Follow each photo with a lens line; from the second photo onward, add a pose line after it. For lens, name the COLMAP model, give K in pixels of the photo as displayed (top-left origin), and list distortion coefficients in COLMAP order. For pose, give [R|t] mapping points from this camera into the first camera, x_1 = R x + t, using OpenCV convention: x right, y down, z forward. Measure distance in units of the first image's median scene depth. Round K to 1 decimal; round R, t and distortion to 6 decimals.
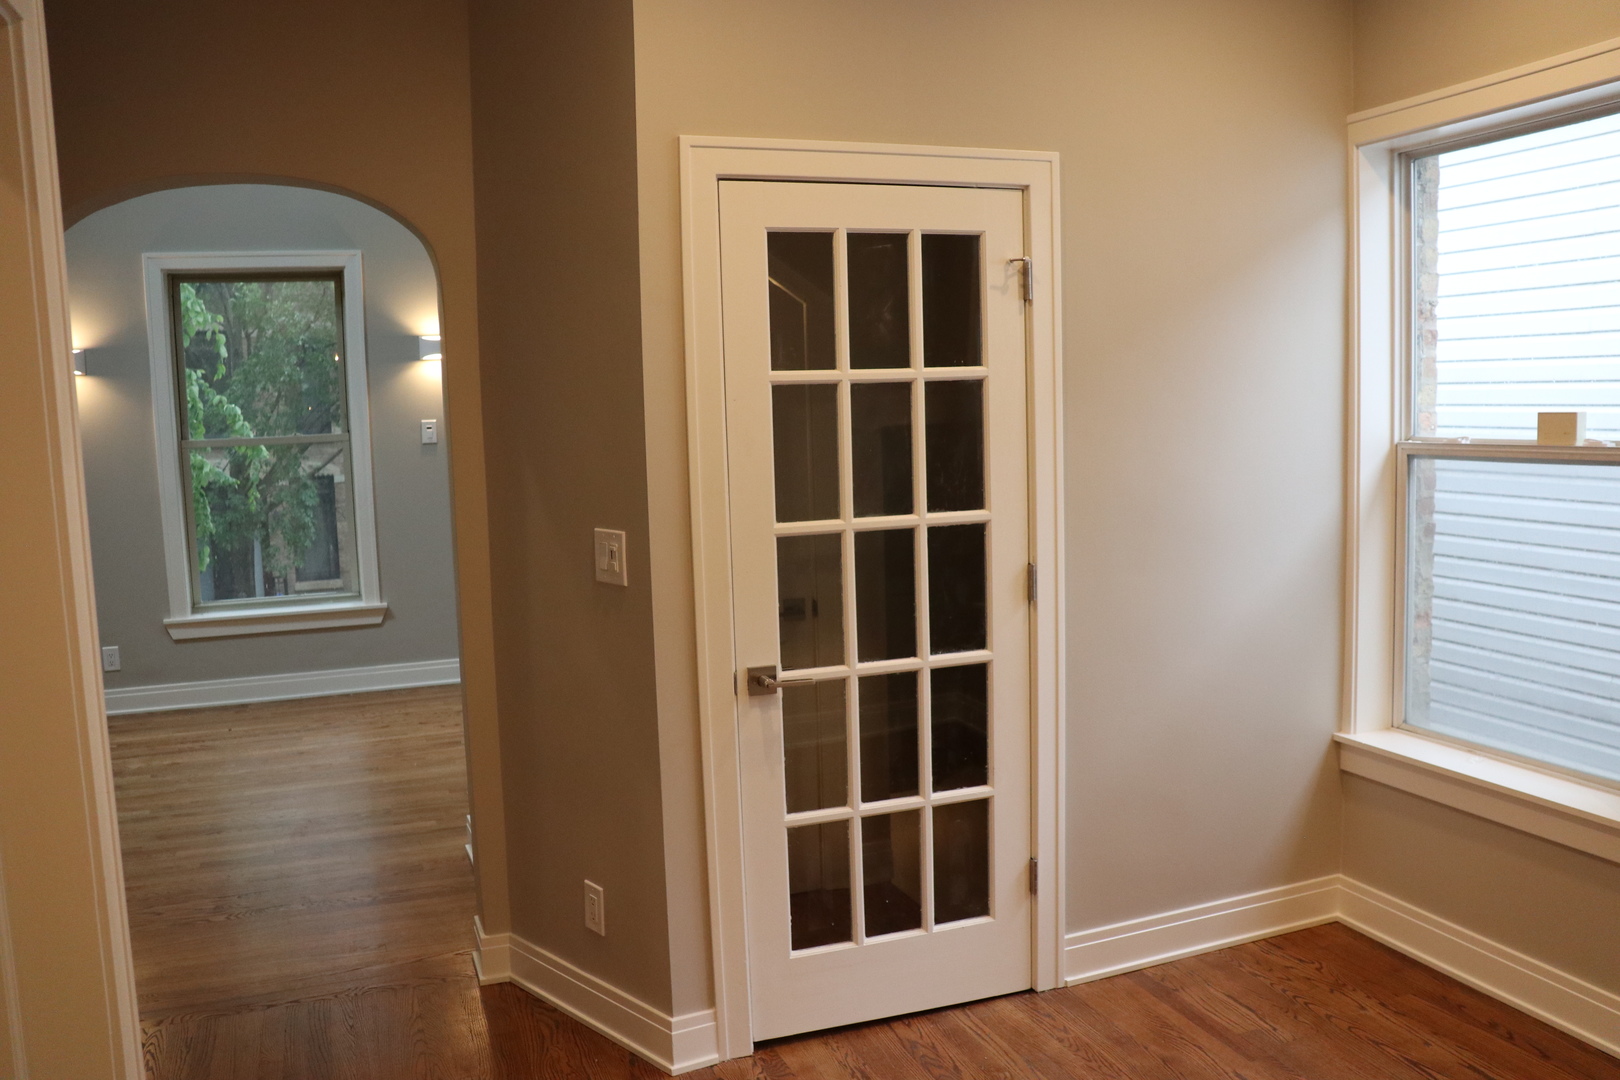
lens RADIAL K [[1362.2, 0, 808.3], [0, 1362.2, 546.2], [0, 0, 1]] dist [-0.155173, 0.125152]
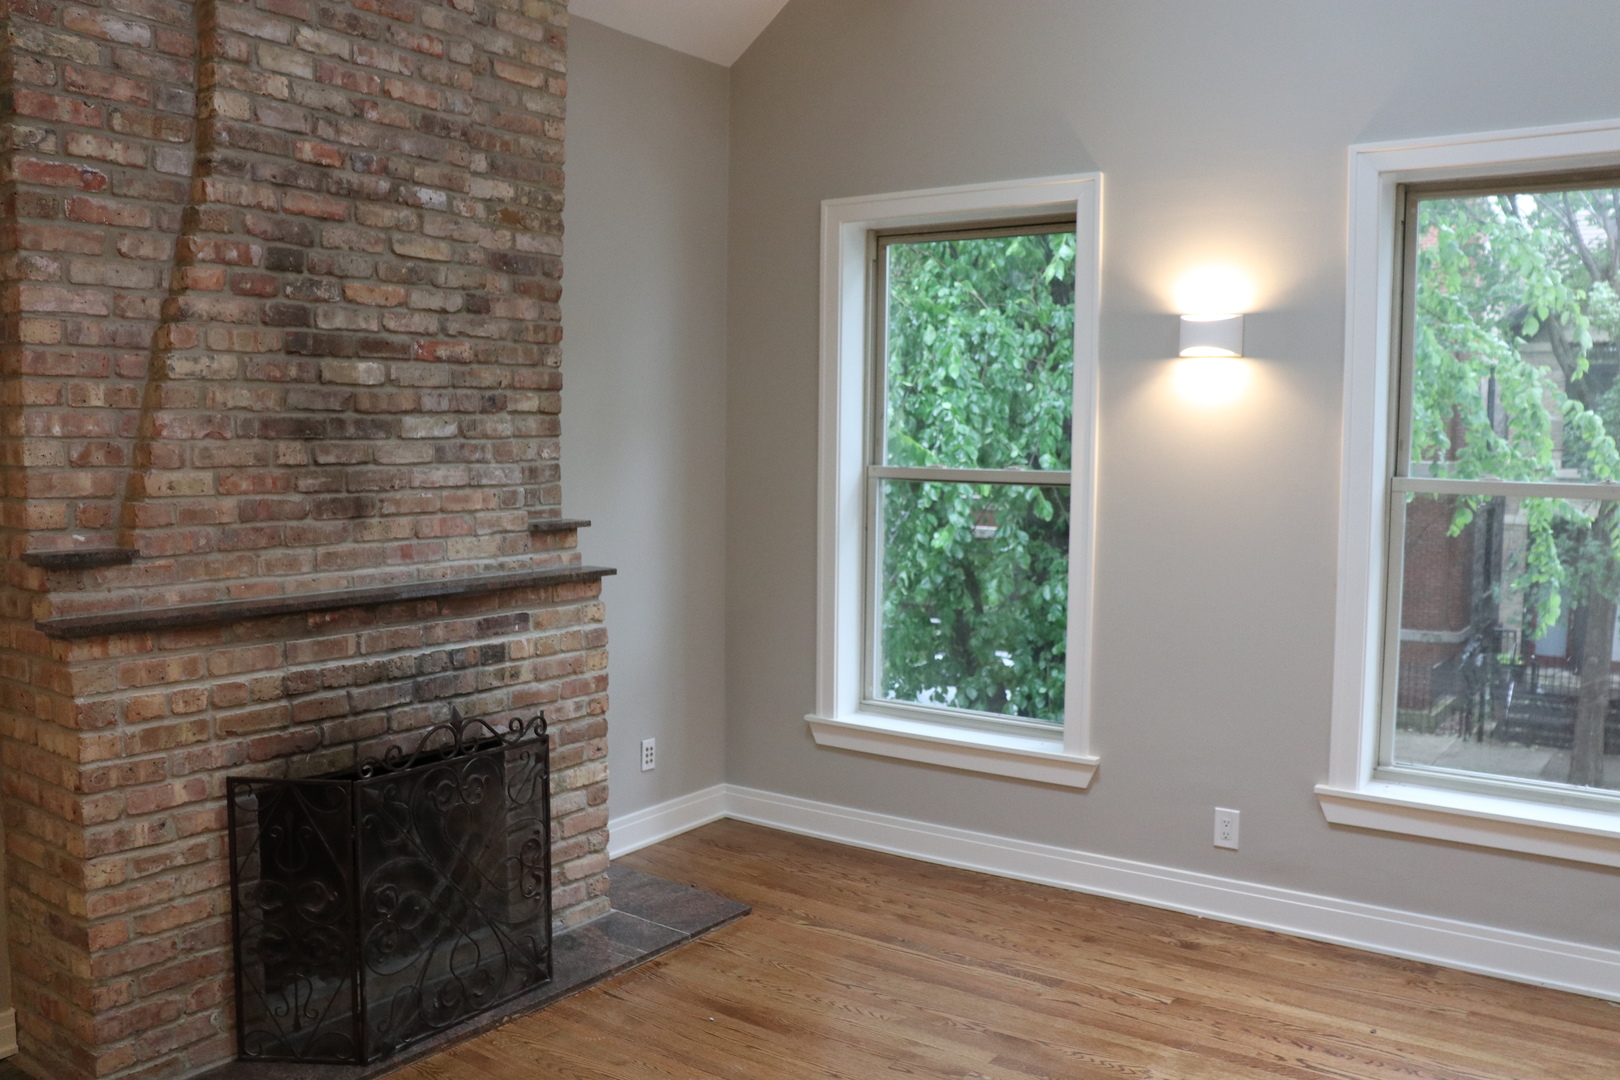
lens RADIAL K [[1362.2, 0, 808.3], [0, 1362.2, 546.2], [0, 0, 1]] dist [-0.155173, 0.125152]
pose [[0.547134, 0.107661, -0.830092, -0.138264], [-0.110030, 0.992339, 0.056180, -0.055345], [0.829781, 0.060597, 0.554789, 0.485786]]
